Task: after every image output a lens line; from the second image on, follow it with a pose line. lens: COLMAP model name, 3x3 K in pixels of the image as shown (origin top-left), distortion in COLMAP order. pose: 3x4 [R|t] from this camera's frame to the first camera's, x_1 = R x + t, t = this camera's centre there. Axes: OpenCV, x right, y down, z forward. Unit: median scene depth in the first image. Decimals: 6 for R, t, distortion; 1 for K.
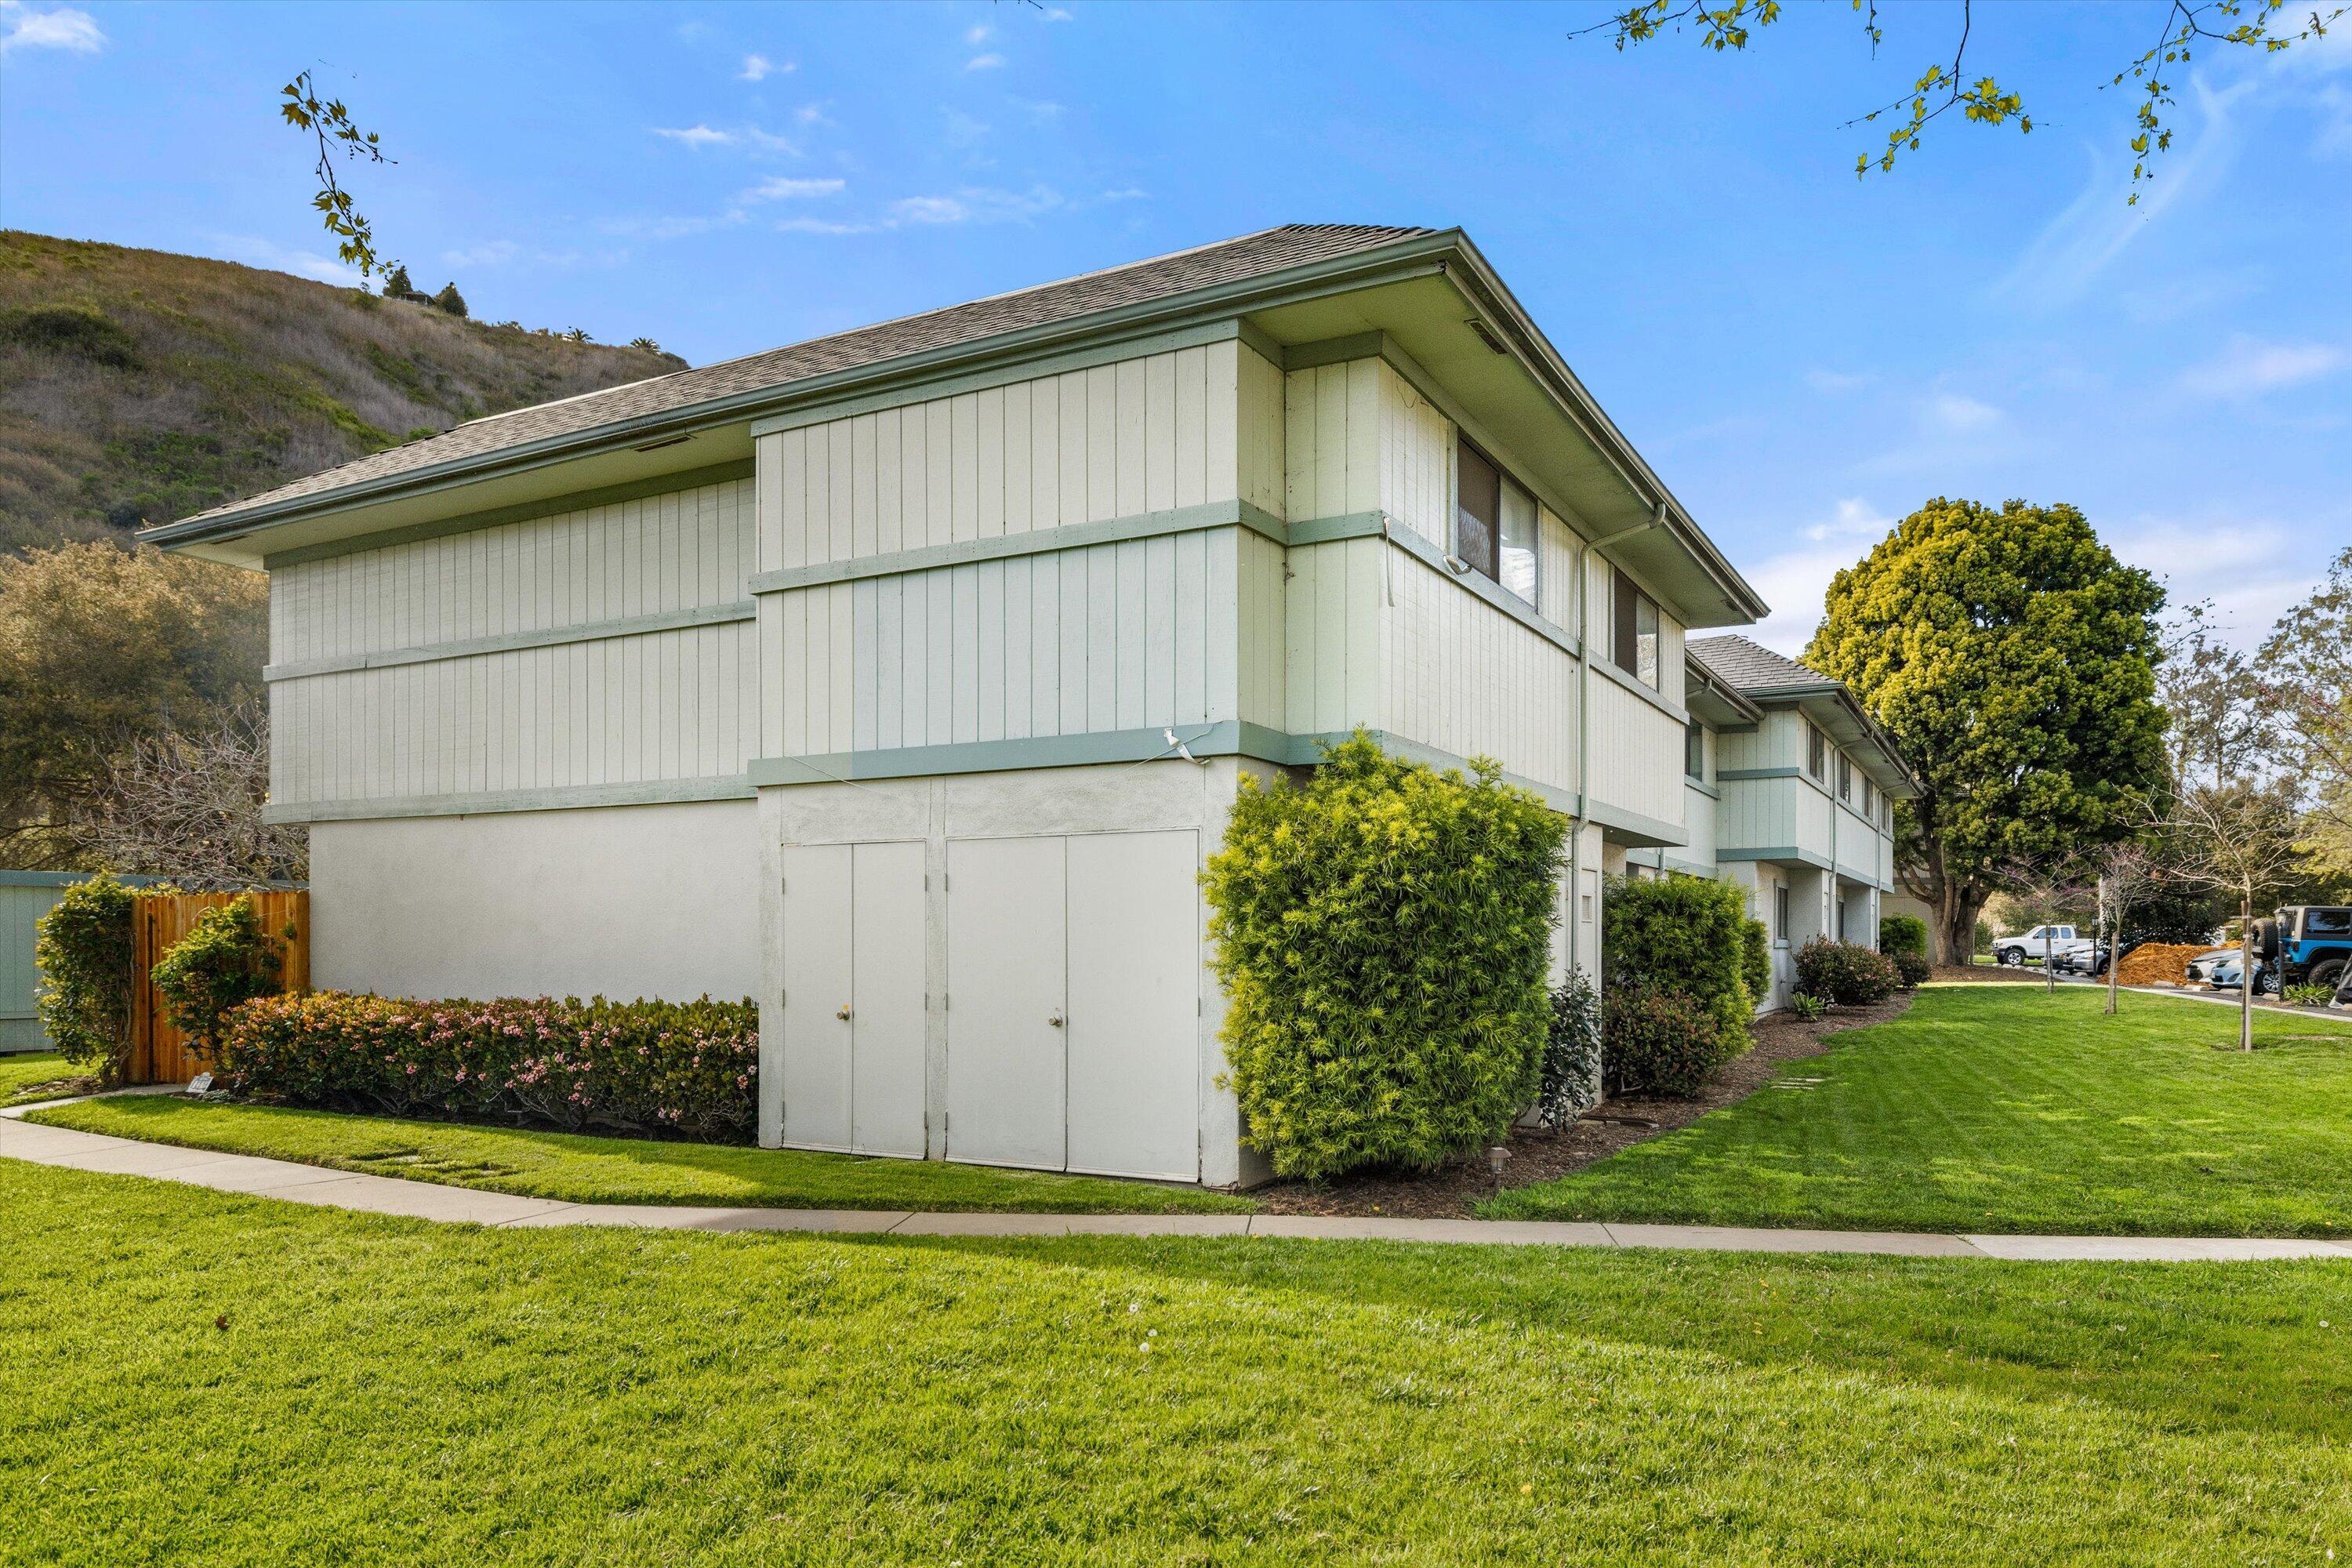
lens RADIAL K [[1548.2, 0, 1180.3], [0, 1548.2, 965.9], [0, 0, 1]] dist [-0.005990, -0.002571]
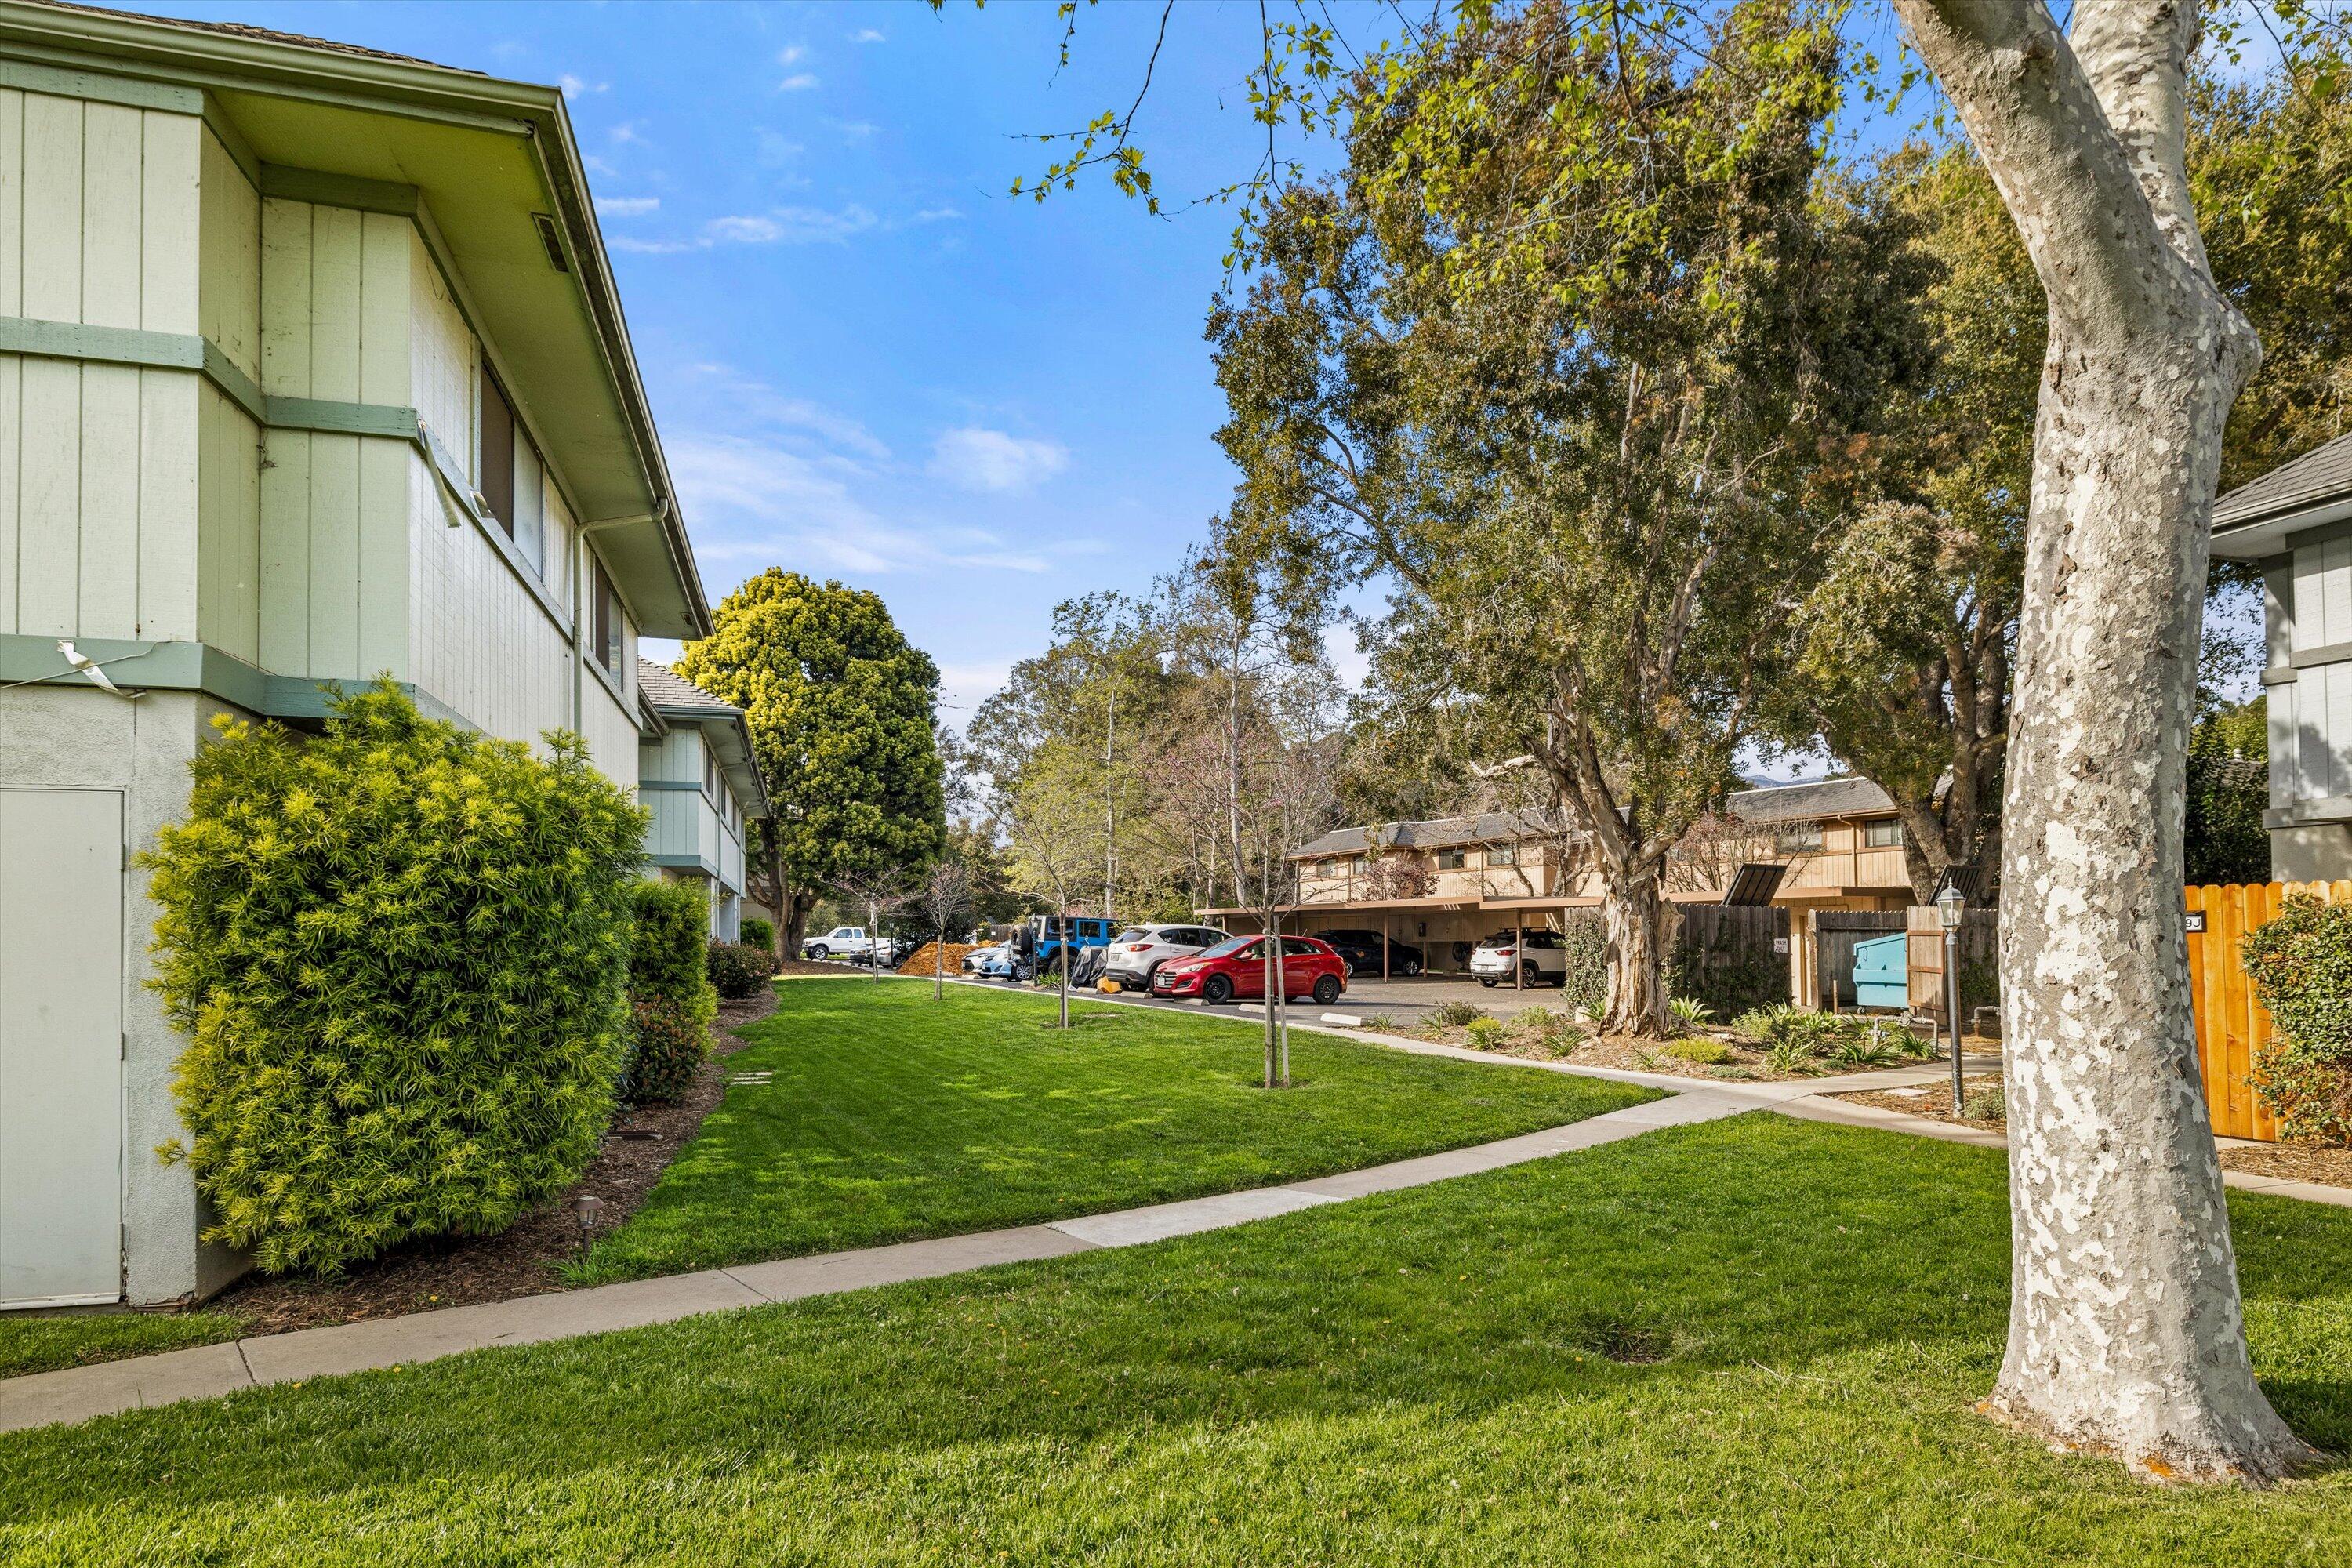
lens RADIAL K [[1346.4, 0, 1182.9], [0, 1346.4, 922.2], [0, 0, 1]] dist [-0.000956, -0.000310]
pose [[0.706221, 0.010334, 0.707916, -0.079706], [0.009491, 0.999665, -0.024061, -0.010195], [-0.707928, 0.023711, 0.705887, 0.238663]]
